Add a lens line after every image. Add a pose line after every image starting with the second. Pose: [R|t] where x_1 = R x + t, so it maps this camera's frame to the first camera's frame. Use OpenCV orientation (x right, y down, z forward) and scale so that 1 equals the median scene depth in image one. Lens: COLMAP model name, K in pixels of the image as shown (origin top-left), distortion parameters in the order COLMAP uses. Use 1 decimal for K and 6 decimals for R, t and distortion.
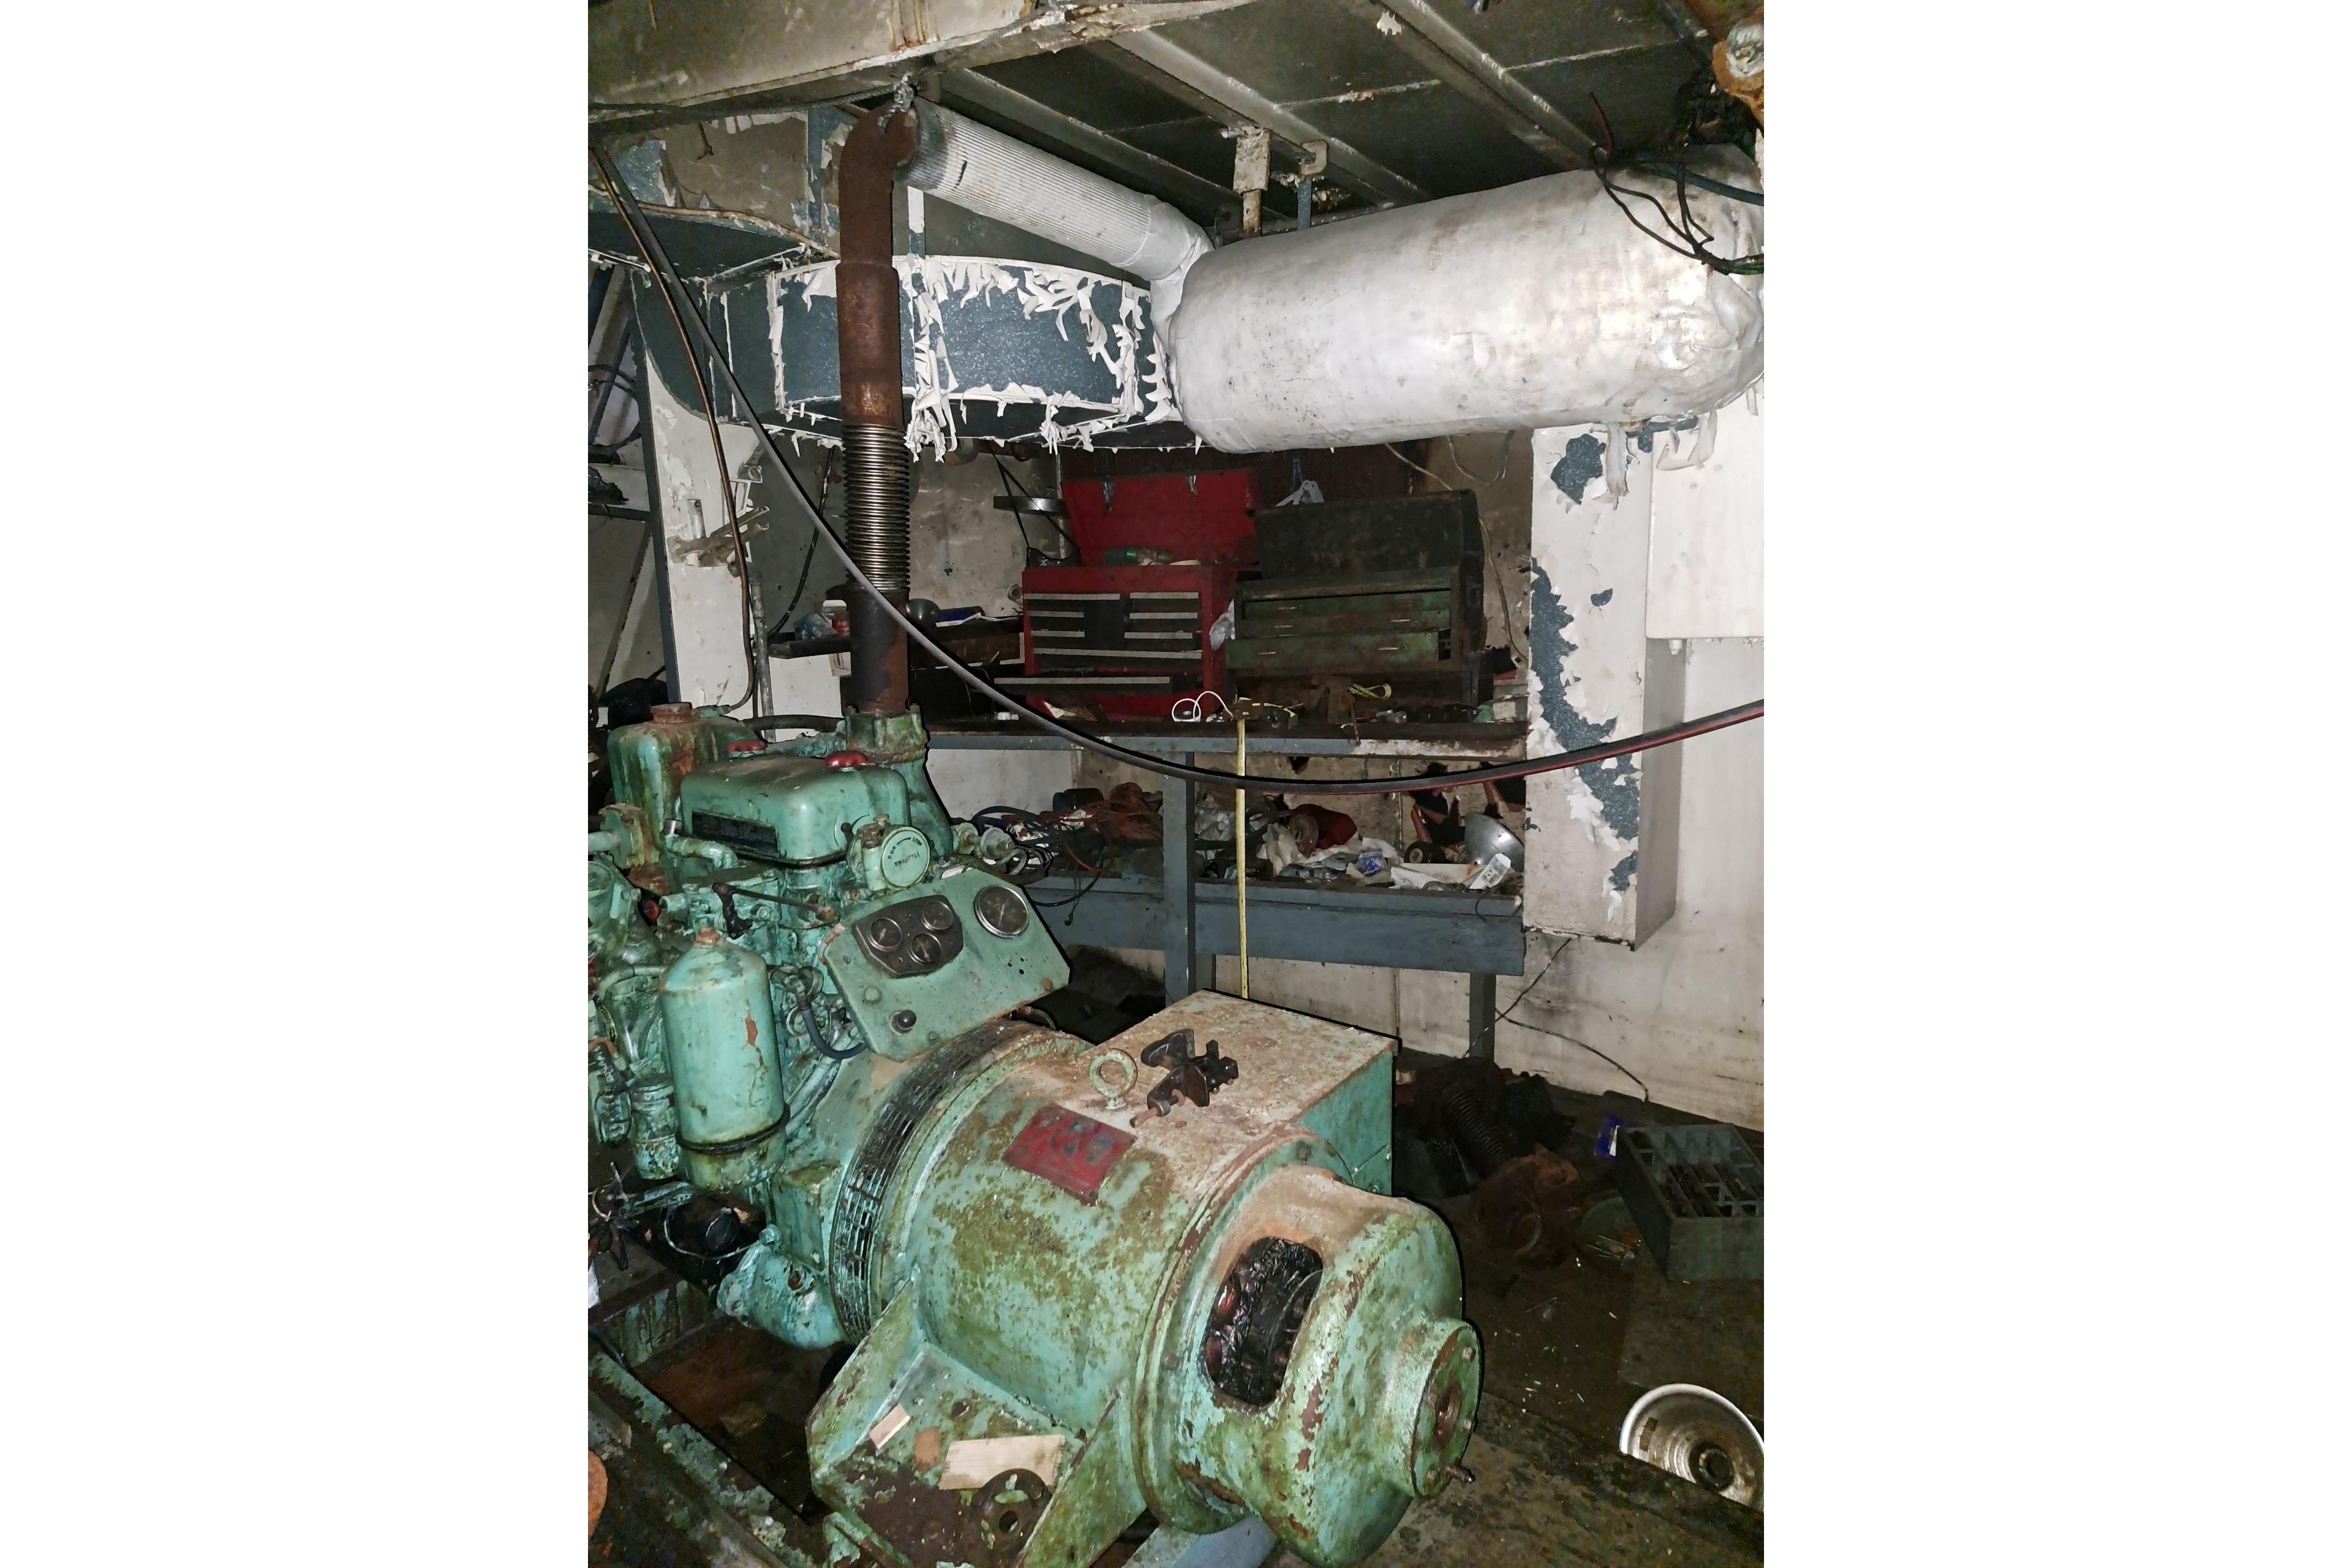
lens RADIAL K [[1101.7, 0, 1173.1], [0, 1101.7, 773.4], [0, 0, 1]] dist [0.046956, -0.048877]
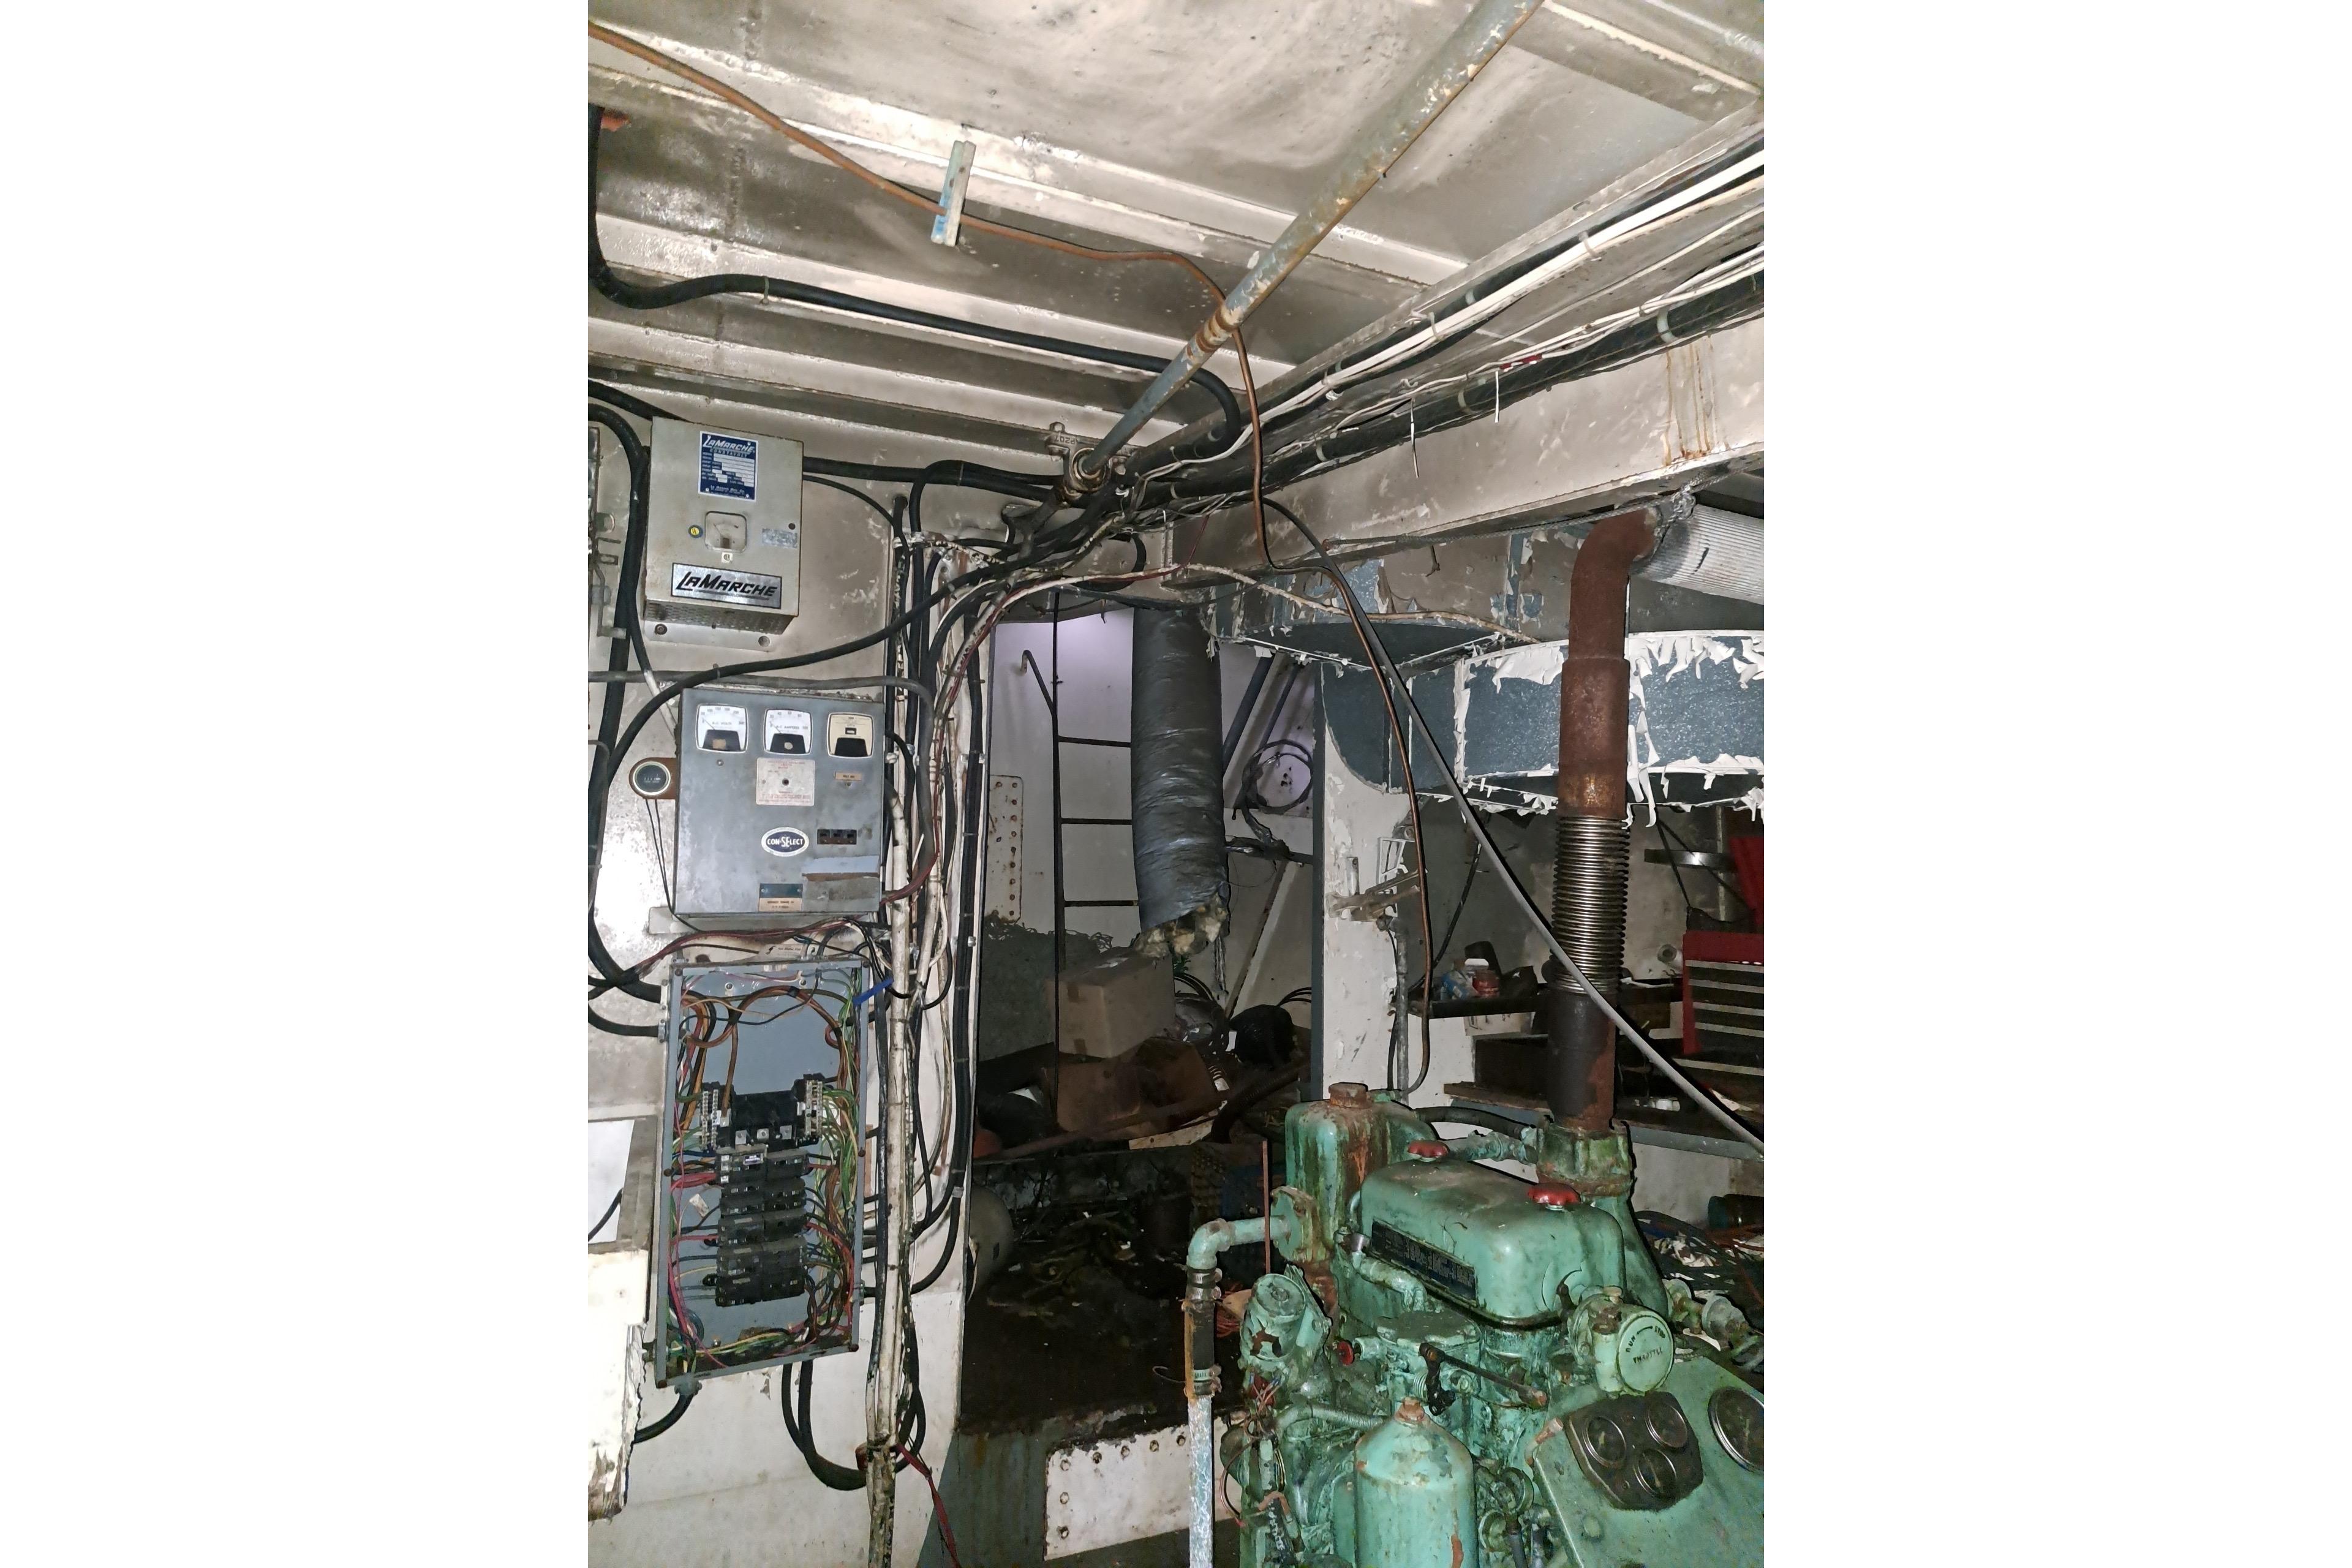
lens RADIAL K [[1101.7, 0, 1173.1], [0, 1101.7, 773.4], [0, 0, 1]] dist [0.046956, -0.048877]
pose [[0.874834, -0.015547, -0.484174, -0.118267], [-0.120943, 0.960824, -0.249381, -0.068236], [0.469083, 0.276724, 0.838681, 0.041256]]
